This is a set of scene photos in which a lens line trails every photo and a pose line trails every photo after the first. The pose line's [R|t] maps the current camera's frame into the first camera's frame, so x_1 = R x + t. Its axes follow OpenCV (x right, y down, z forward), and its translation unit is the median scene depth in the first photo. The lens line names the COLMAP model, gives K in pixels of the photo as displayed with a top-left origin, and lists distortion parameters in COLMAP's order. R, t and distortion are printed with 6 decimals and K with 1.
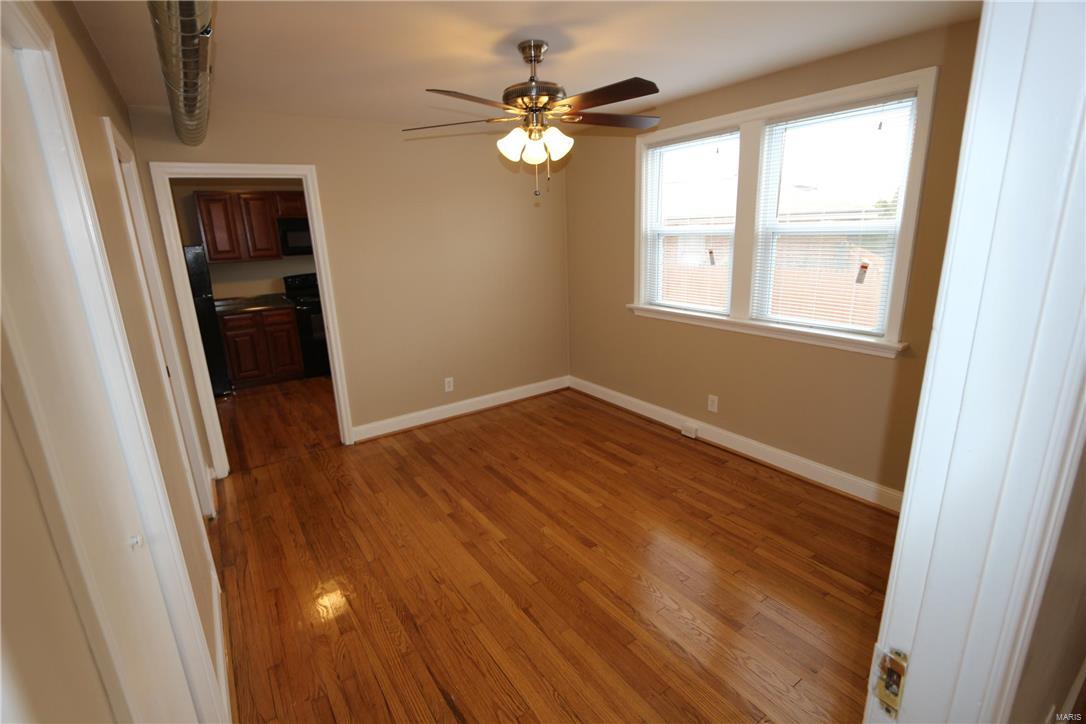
lens RADIAL K [[503.4, 0, 527.9], [0, 503.4, 360.4], [0, 0, 1]] dist [-0.013357, 0.000024]
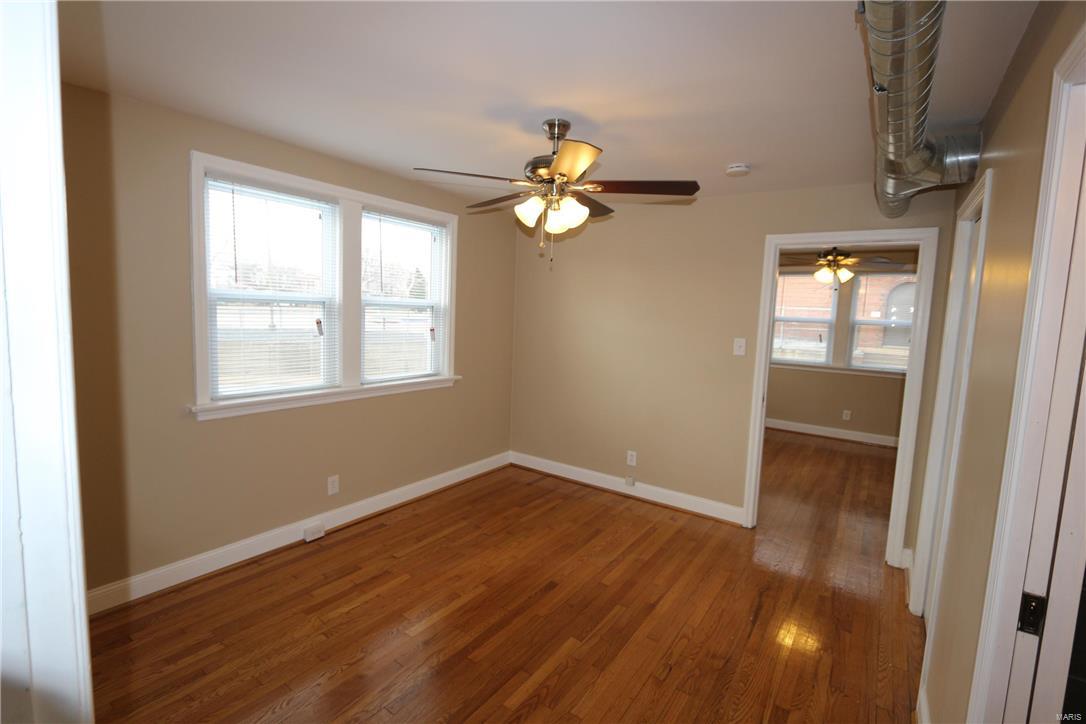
lens RADIAL K [[489.9, 0, 544.0], [0, 489.9, 356.4], [0, 0, 1]] dist [-0.013568, -0.000174]
pose [[-0.371355, -0.061615, 0.926444, -0.645335], [0.213739, 0.965325, 0.149876, -0.211699], [-0.903555, 0.253674, -0.345308, 1.004870]]
